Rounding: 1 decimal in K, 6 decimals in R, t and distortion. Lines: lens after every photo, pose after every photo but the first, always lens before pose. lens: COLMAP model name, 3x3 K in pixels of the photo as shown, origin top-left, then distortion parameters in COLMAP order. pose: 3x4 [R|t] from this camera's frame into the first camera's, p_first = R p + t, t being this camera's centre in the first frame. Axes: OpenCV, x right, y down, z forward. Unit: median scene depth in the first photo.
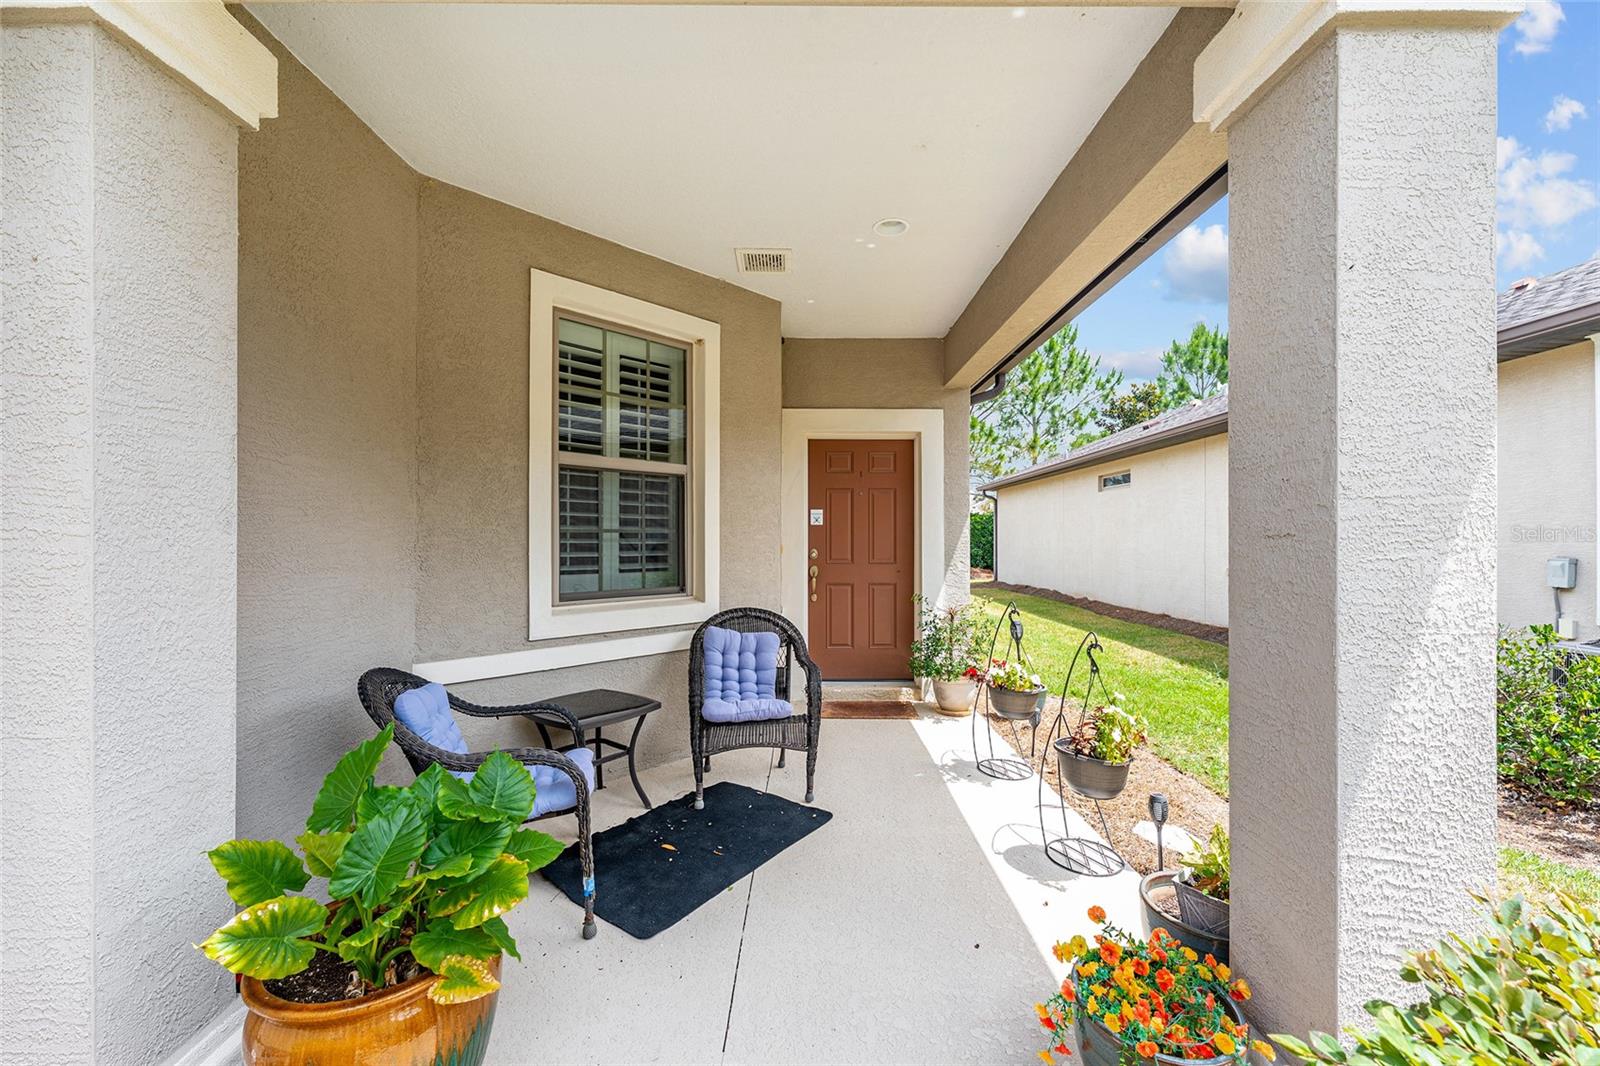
lens RADIAL K [[668.3, 0, 800.0], [0, 668.3, 533.0], [0, 0, 1]] dist [-0.000617, -0.000033]
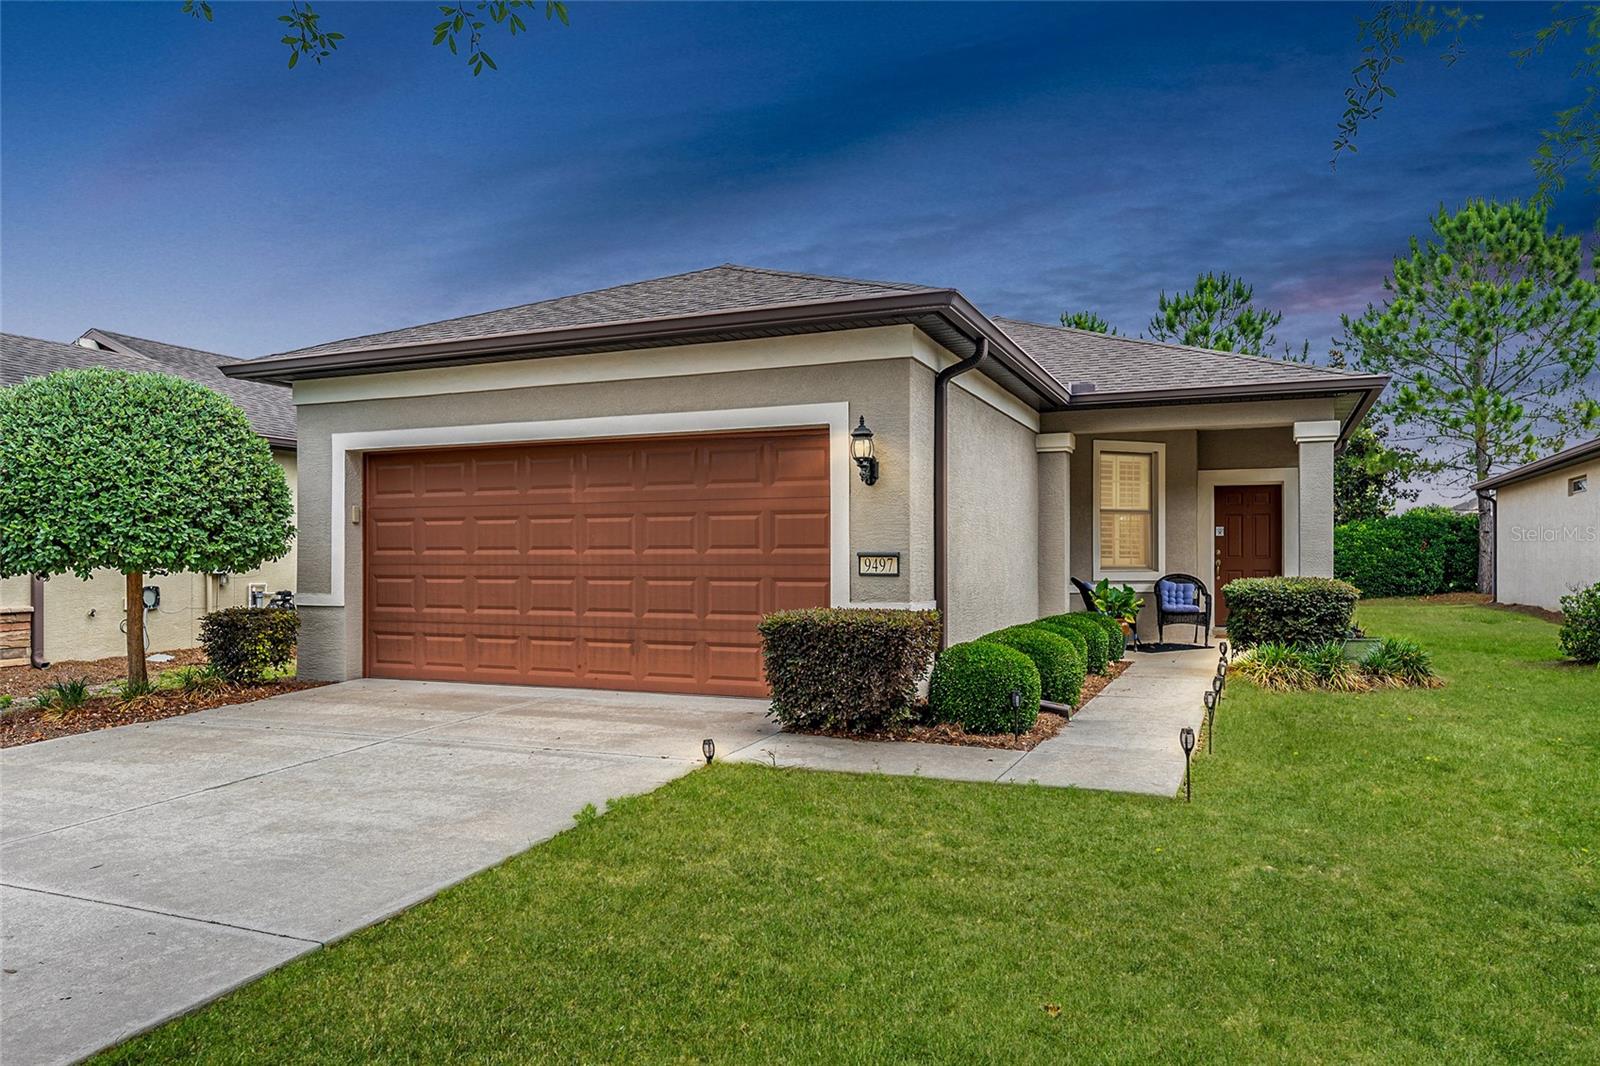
lens RADIAL K [[1086.2, 0, 800.0], [0, 1086.2, 533.0], [0, 0, 1]] dist [-0.003403, -0.001151]
pose [[0.922004, -0.012165, -0.386989, 0.114623], [0.005311, 0.999810, -0.018775, 0.029089], [0.387144, 0.015255, 0.921893, -2.077760]]
